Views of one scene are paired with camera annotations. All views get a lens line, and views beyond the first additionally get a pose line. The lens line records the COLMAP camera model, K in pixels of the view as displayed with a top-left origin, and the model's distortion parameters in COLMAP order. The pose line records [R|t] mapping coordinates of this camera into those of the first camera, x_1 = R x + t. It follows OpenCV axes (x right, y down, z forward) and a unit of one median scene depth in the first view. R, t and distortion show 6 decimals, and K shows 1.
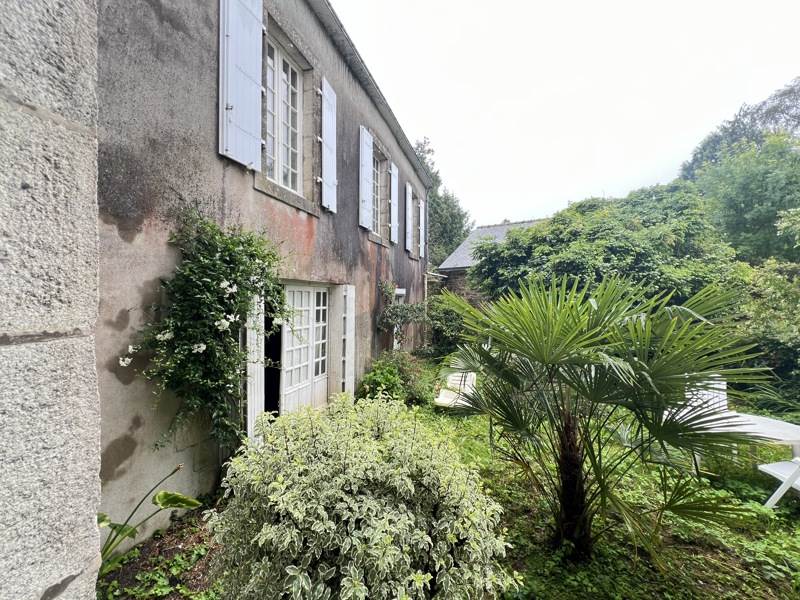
lens RADIAL K [[323.0, 0, 398.3], [0, 323.0, 298.4], [0, 0, 1]] dist [-0.000950, 0.000123]
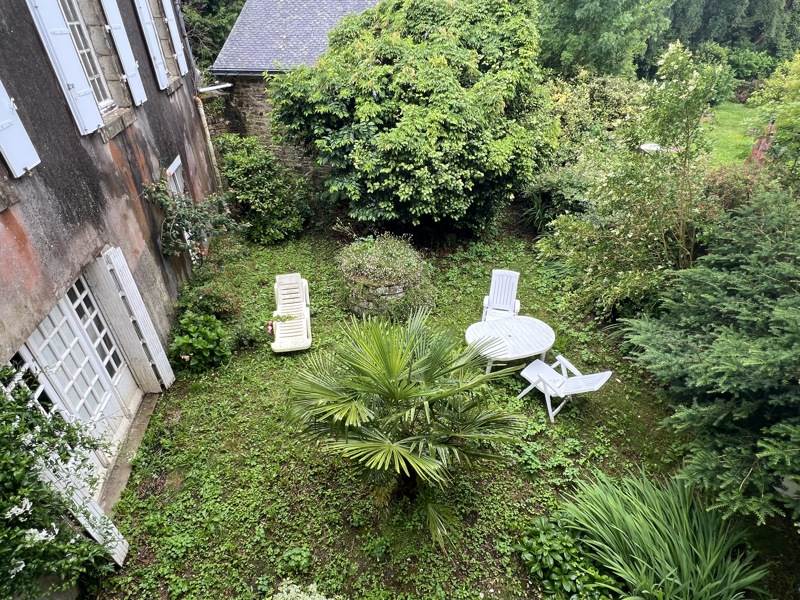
lens RADIAL K [[419.5, 0, 399.7], [0, 419.5, 299.3], [0, 0, 1]] dist [-0.002920, -0.000523]
pose [[0.878210, -0.277435, 0.389585, 0.005848], [0.004899, 0.819738, 0.572717, -0.406944], [-0.478250, -0.501058, 0.721261, 0.041815]]
